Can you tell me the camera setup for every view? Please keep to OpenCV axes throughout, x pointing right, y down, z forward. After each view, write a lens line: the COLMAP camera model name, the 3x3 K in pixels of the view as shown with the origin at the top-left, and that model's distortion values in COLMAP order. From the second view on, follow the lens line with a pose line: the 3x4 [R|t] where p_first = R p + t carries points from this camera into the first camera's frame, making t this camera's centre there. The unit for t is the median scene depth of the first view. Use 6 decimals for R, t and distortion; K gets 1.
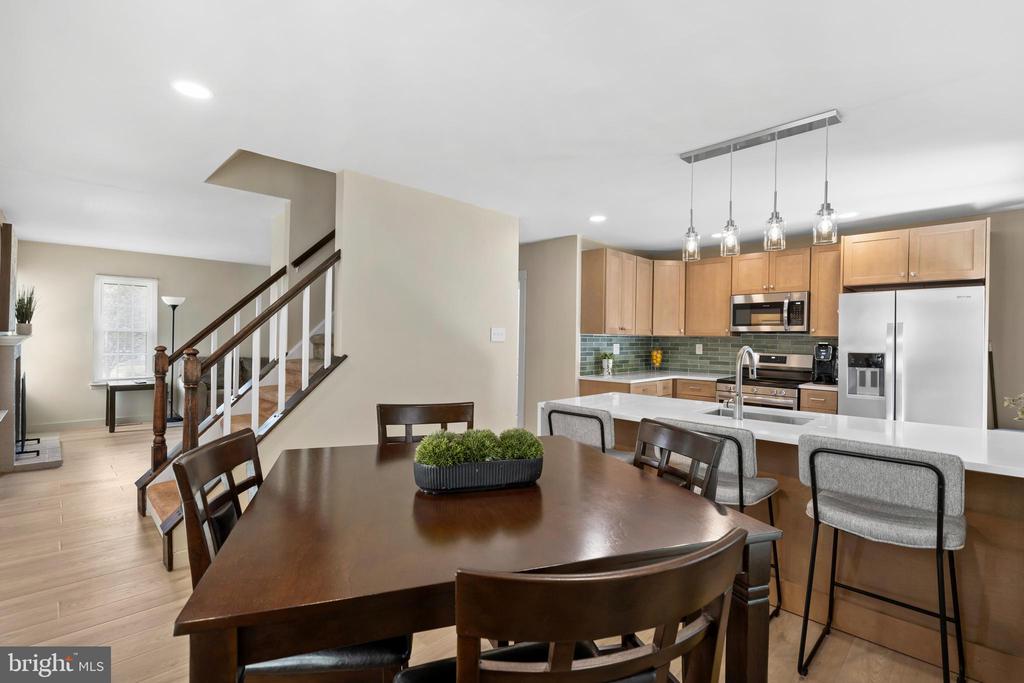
lens RADIAL K [[467.6, 0, 511.0], [0, 467.6, 345.5], [0, 0, 1]] dist [-0.000393, -0.000212]
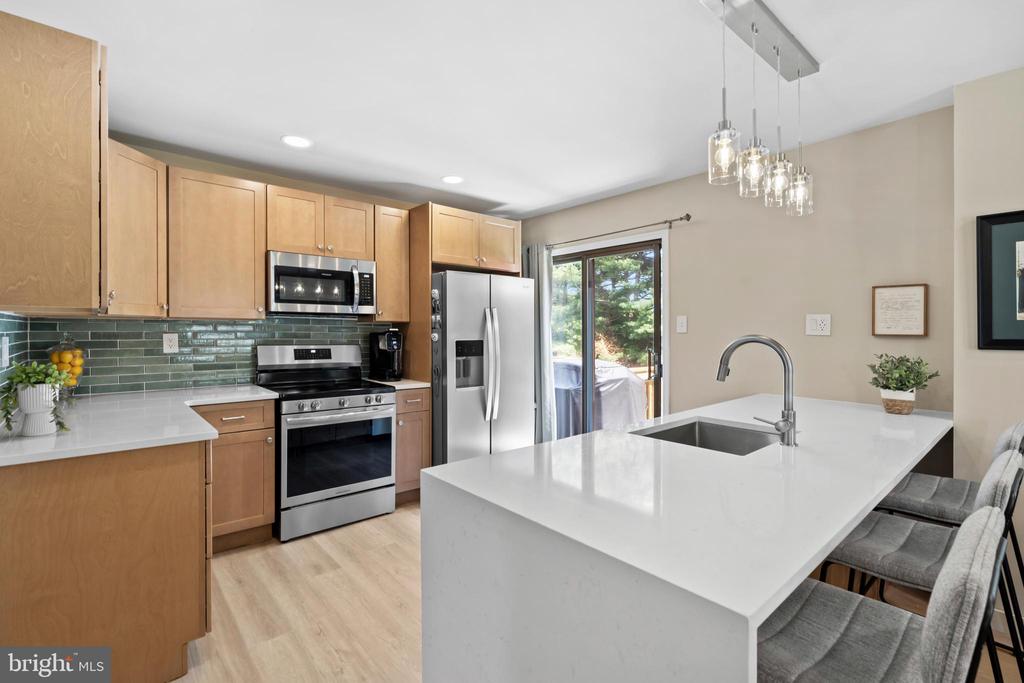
lens RADIAL K [[463.6, 0, 510.2], [0, 463.6, 334.6], [0, 0, 1]] dist [-0.001445, 0.000292]
pose [[0.063950, -0.015980, 0.997825, -0.102038], [0.012328, 0.999808, 0.015222, -0.005639], [-0.997877, 0.011328, 0.064135, 0.673104]]
